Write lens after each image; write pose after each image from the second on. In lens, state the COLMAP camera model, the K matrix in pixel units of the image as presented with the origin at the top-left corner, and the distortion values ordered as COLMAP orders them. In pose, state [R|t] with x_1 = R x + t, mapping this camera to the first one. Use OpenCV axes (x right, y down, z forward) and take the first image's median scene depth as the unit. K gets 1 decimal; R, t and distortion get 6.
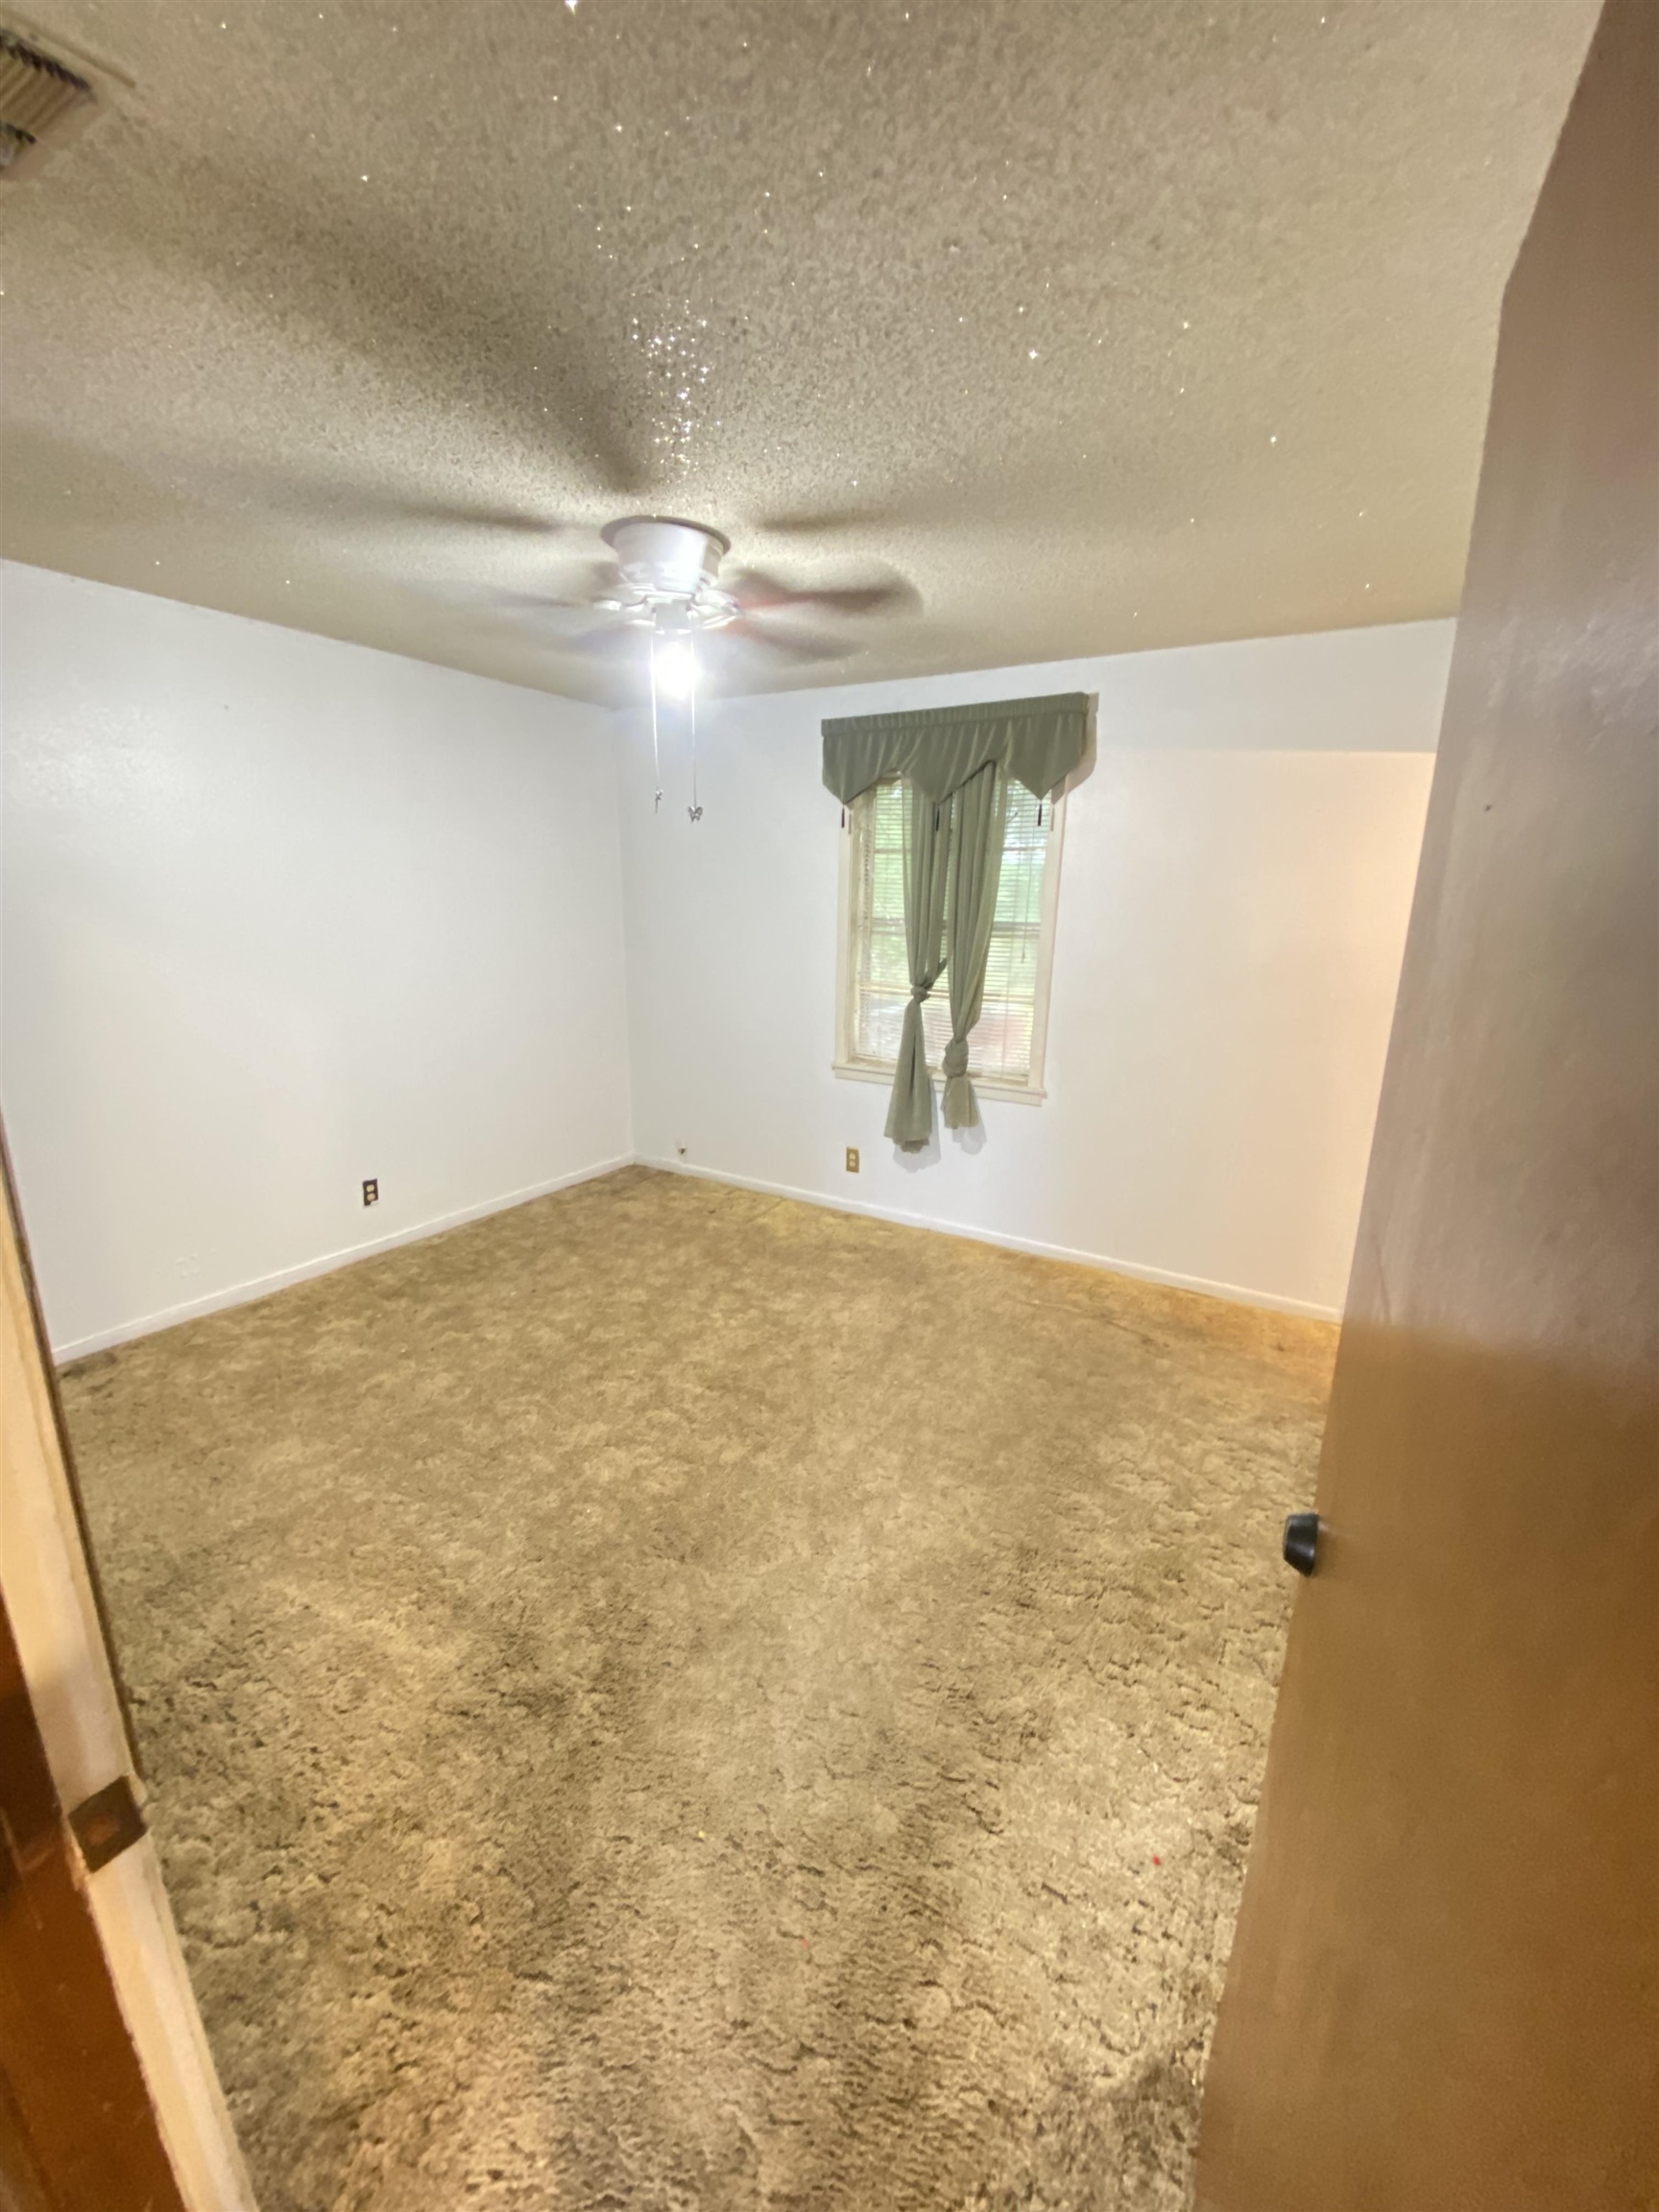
lens RADIAL K [[894.9, 0, 833.2], [0, 894.9, 1108.3], [0, 0, 1]] dist [0.050832, -0.031964]
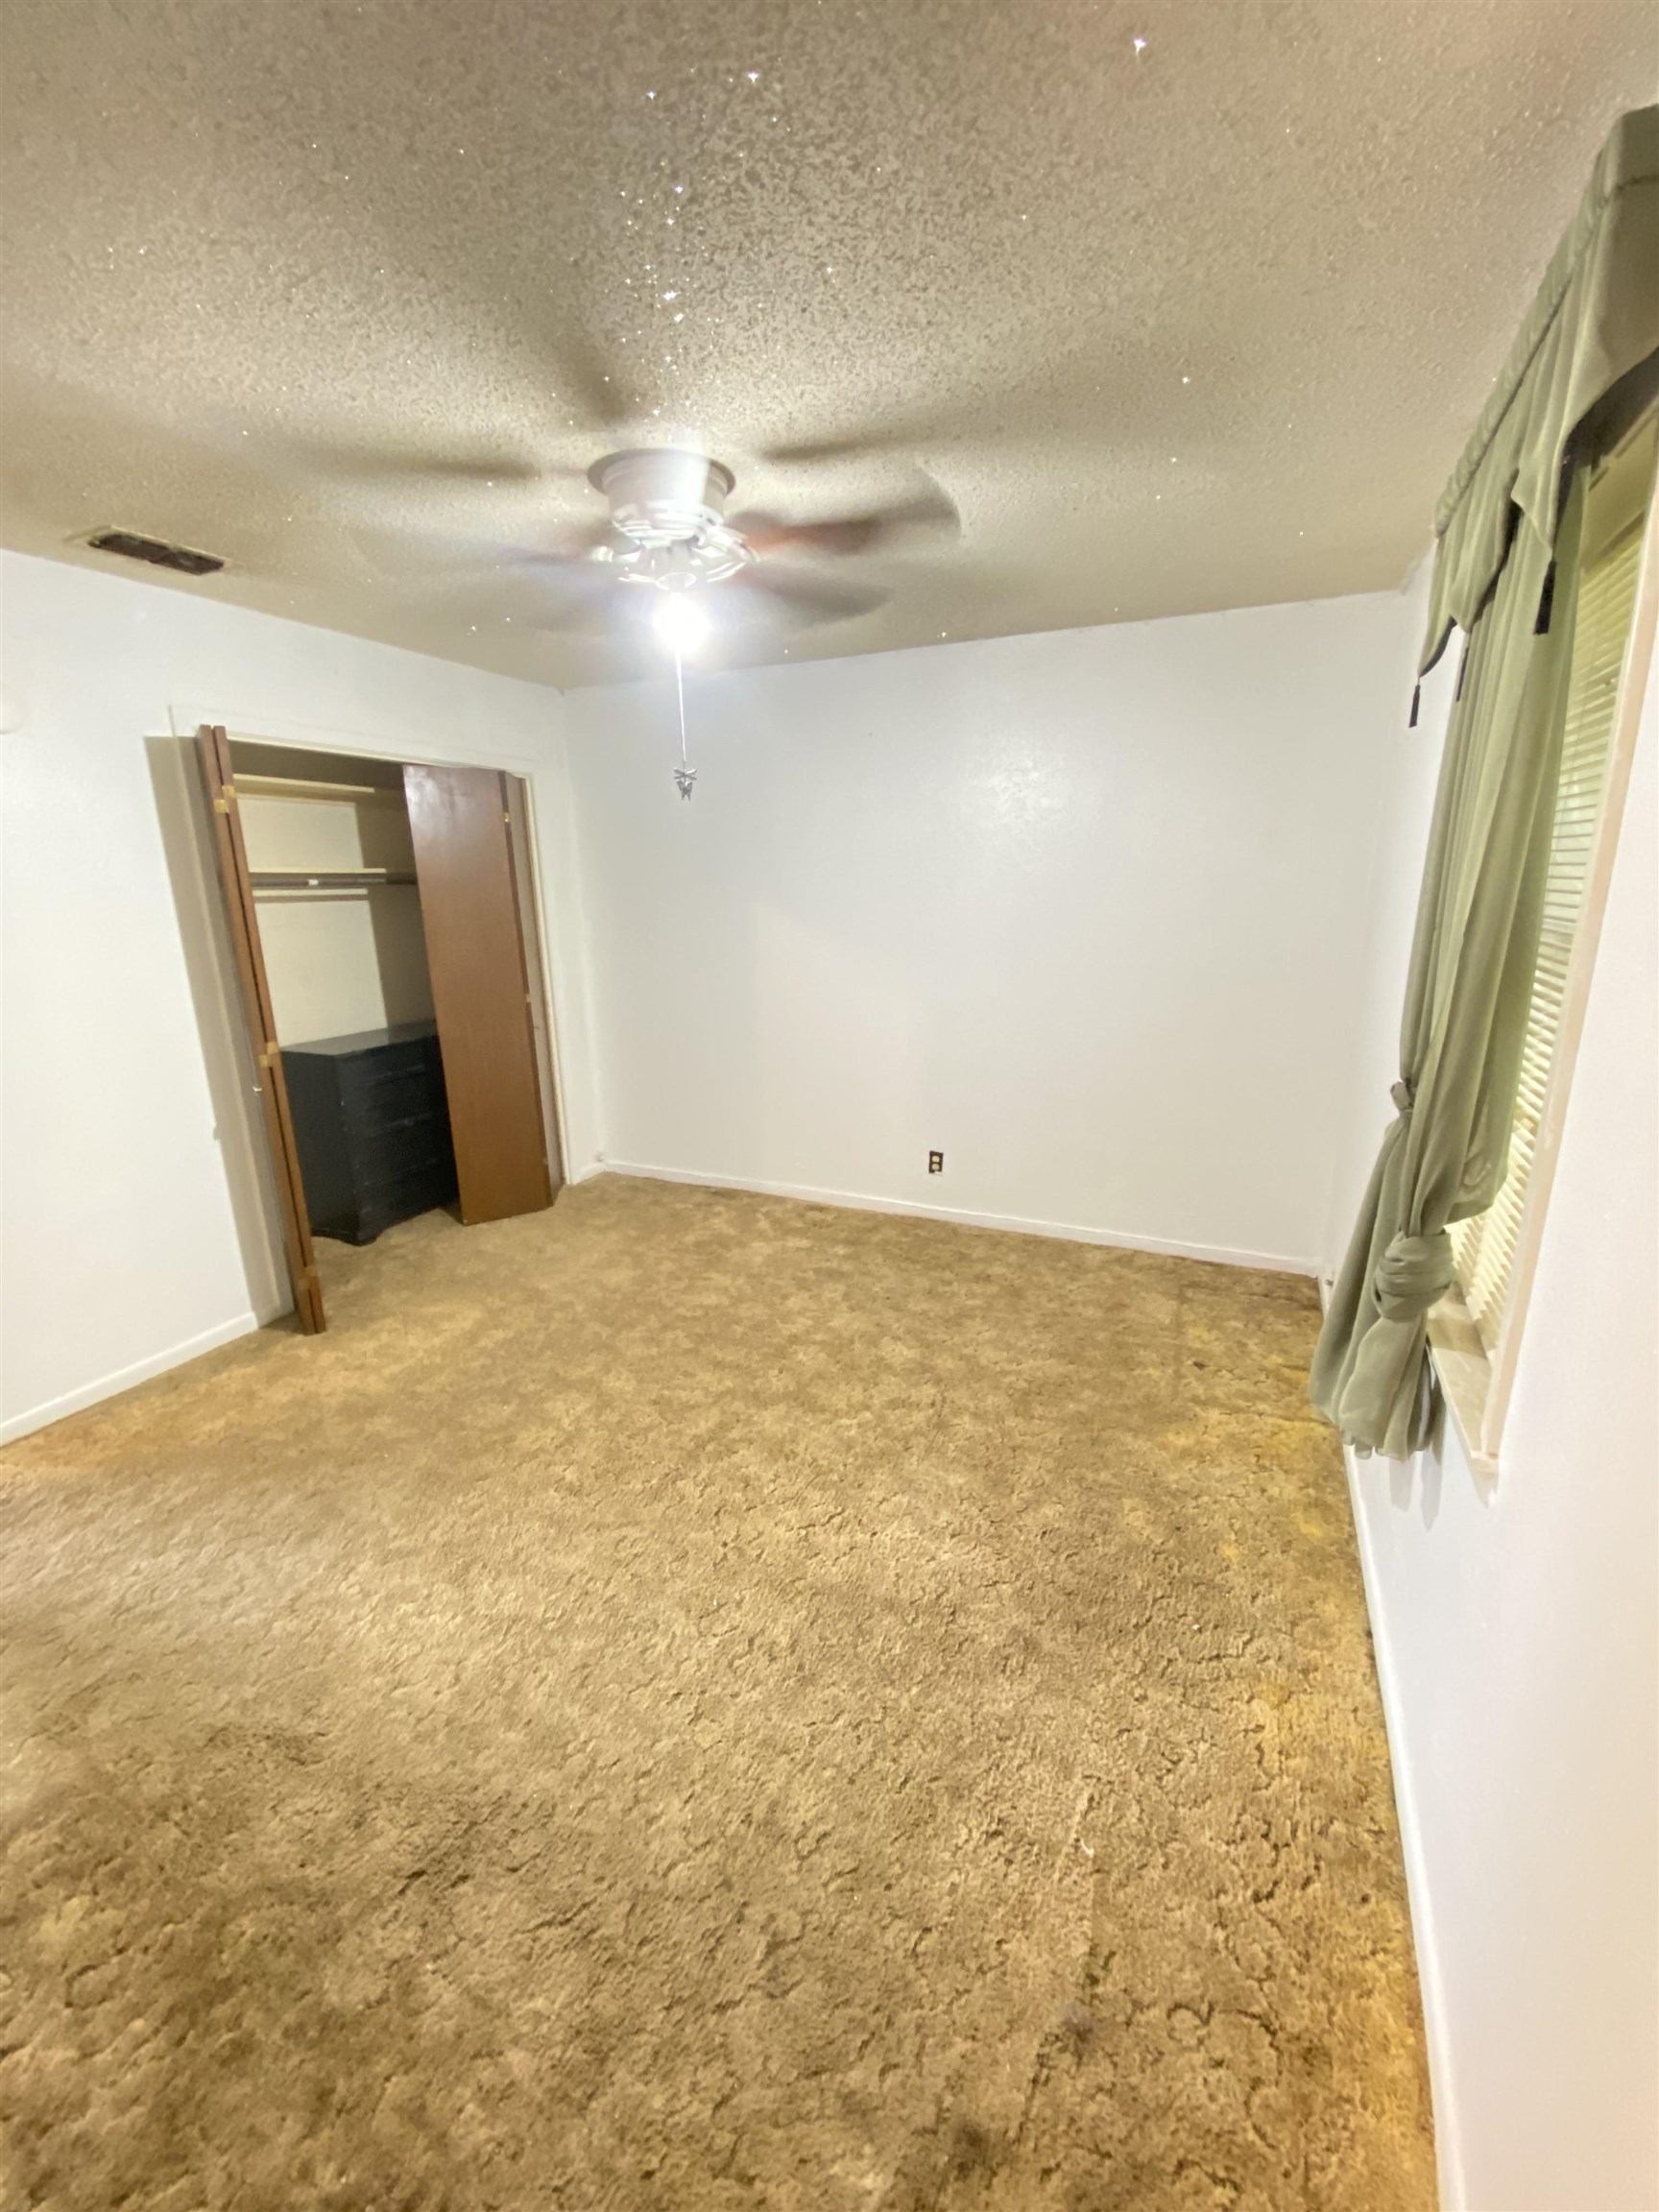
lens RADIAL K [[894.9, 0, 833.2], [0, 894.9, 1108.3], [0, 0, 1]] dist [0.050832, -0.031964]
pose [[0.073871, 0.212300, -0.974408, 0.525538], [-0.213380, 0.957815, 0.192508, -0.154084], [0.974173, 0.193698, 0.116055, 0.770633]]
